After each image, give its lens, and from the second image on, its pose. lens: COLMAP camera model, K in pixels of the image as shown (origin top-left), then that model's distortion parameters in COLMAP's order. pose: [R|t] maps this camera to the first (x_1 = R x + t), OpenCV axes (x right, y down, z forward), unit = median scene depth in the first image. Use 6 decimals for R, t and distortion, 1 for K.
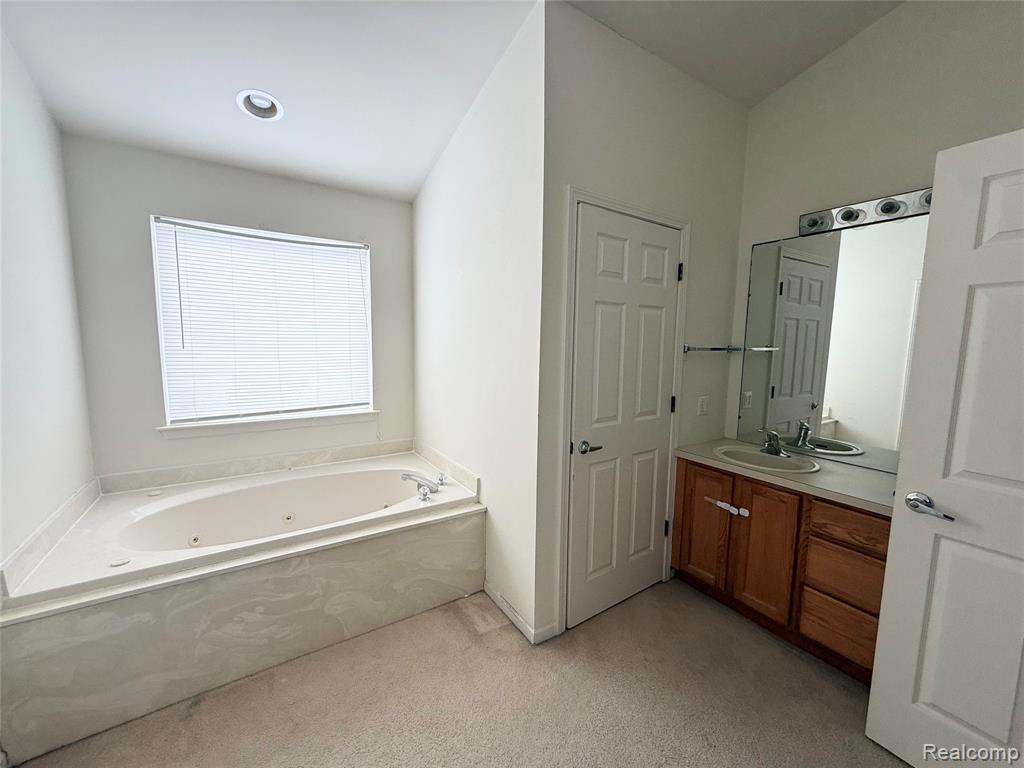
lens RADIAL K [[402.8, 0, 510.3], [0, 402.8, 382.0], [0, 0, 1]] dist [-0.001461, -0.000171]
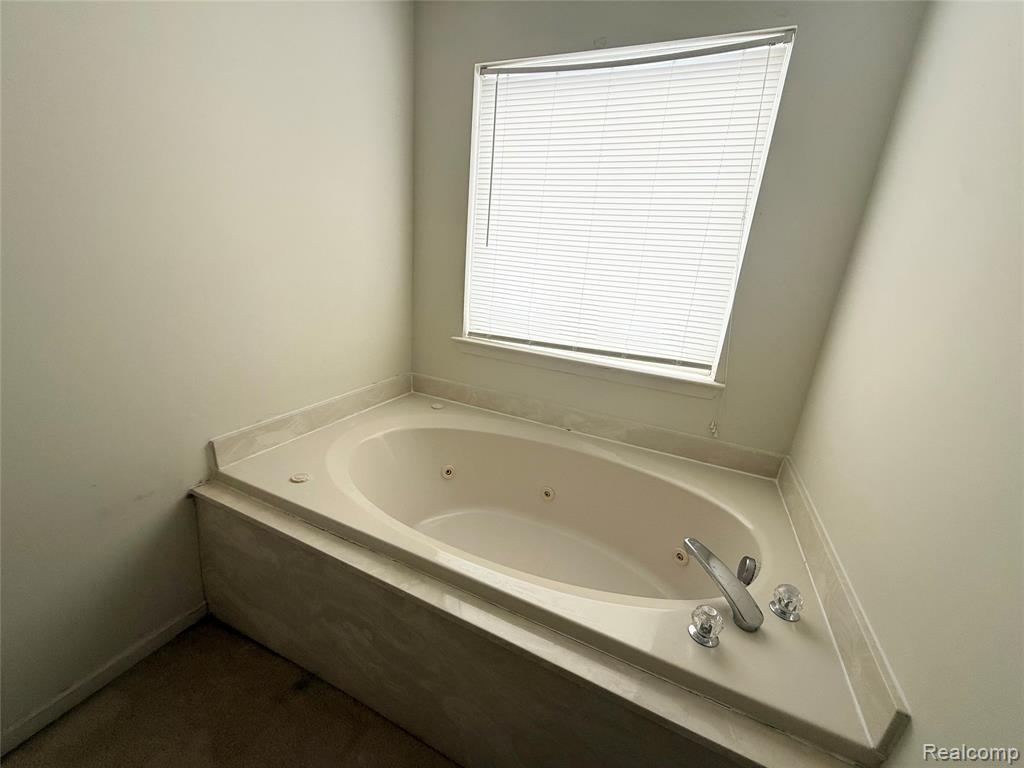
lens RADIAL K [[402.8, 0, 510.4], [0, 402.8, 383.4], [0, 0, 1]] dist [-0.001461, -0.000171]
pose [[0.531355, 0.273353, -0.801835, -0.062785], [-0.158413, 0.961876, 0.222937, -0.006370], [0.832206, 0.008563, 0.554400, 0.593214]]
